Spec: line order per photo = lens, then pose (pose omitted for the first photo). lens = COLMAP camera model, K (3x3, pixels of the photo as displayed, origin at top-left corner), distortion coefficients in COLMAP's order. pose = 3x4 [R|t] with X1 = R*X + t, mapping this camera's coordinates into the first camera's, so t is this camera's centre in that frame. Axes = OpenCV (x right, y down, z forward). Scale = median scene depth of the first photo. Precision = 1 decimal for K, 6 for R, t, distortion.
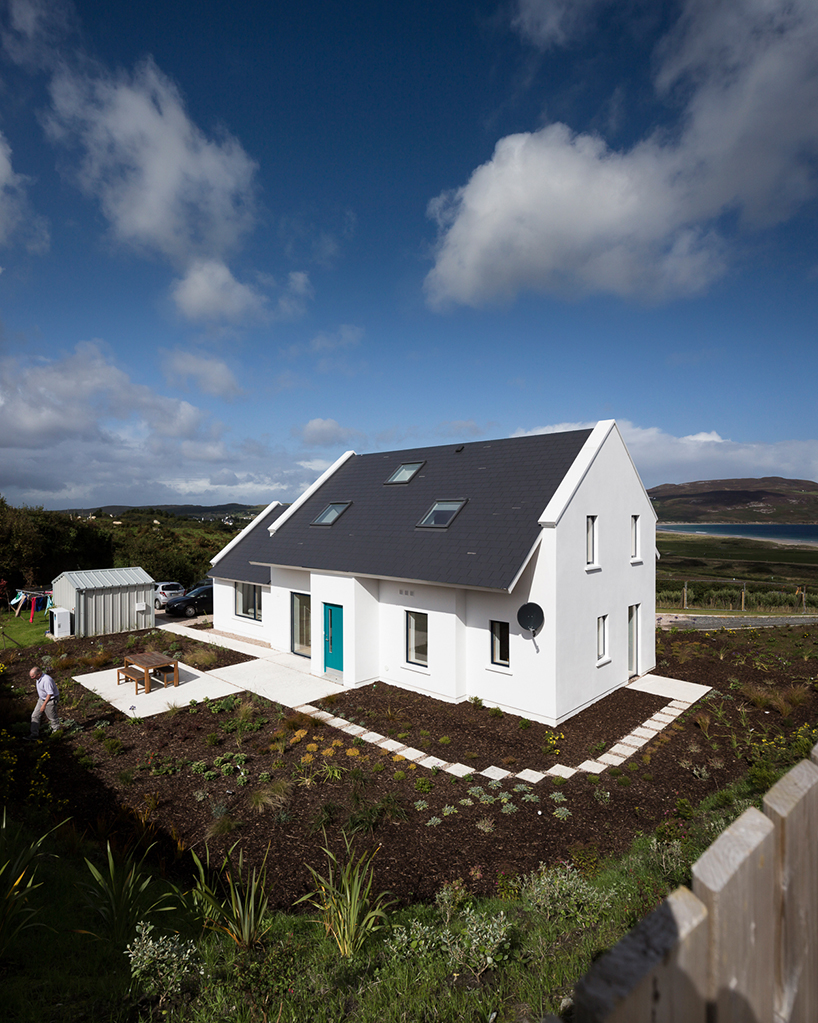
lens RADIAL K [[563.3, 0, 408.9], [0, 563.3, 508.6], [0, 0, 1]] dist [-0.026313, 0.000644]
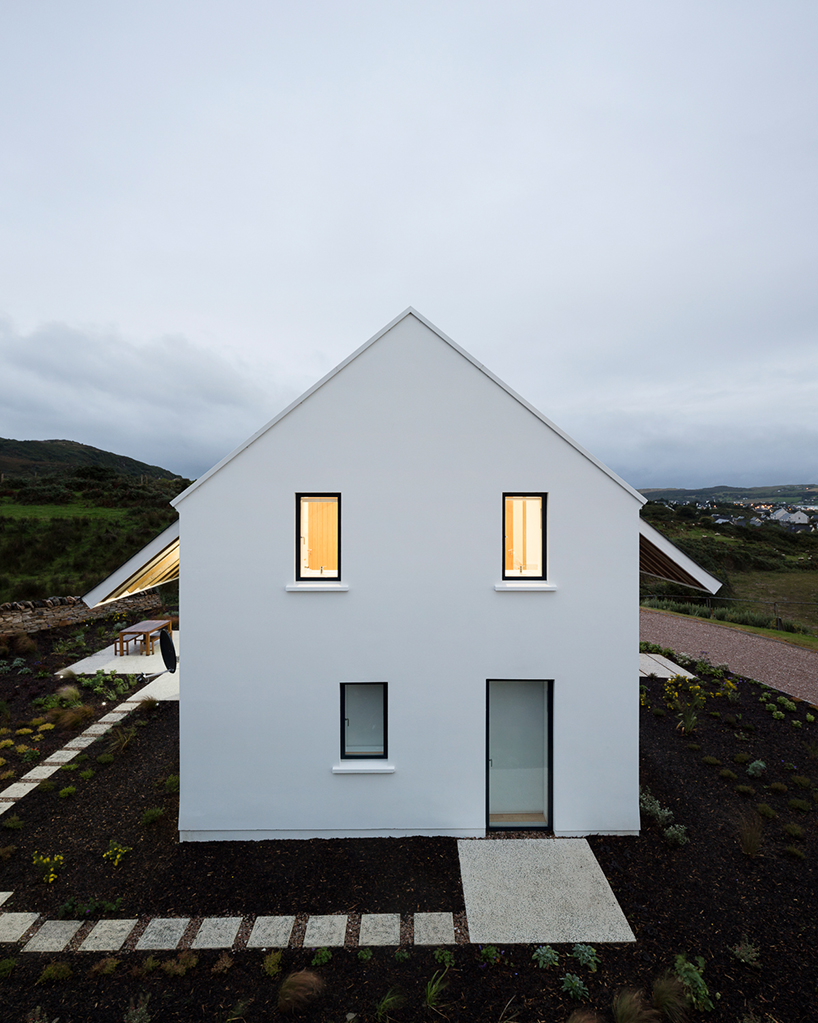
lens RADIAL K [[563.3, 0, 411.9], [0, 563.3, 508.0], [0, 0, 1]] dist [-0.026313, 0.000644]
pose [[0.711125, 0.010655, -0.702985, 0.786879], [-0.003052, 0.999923, 0.012068, 0.025776], [0.703059, -0.006436, 0.711103, 0.704622]]
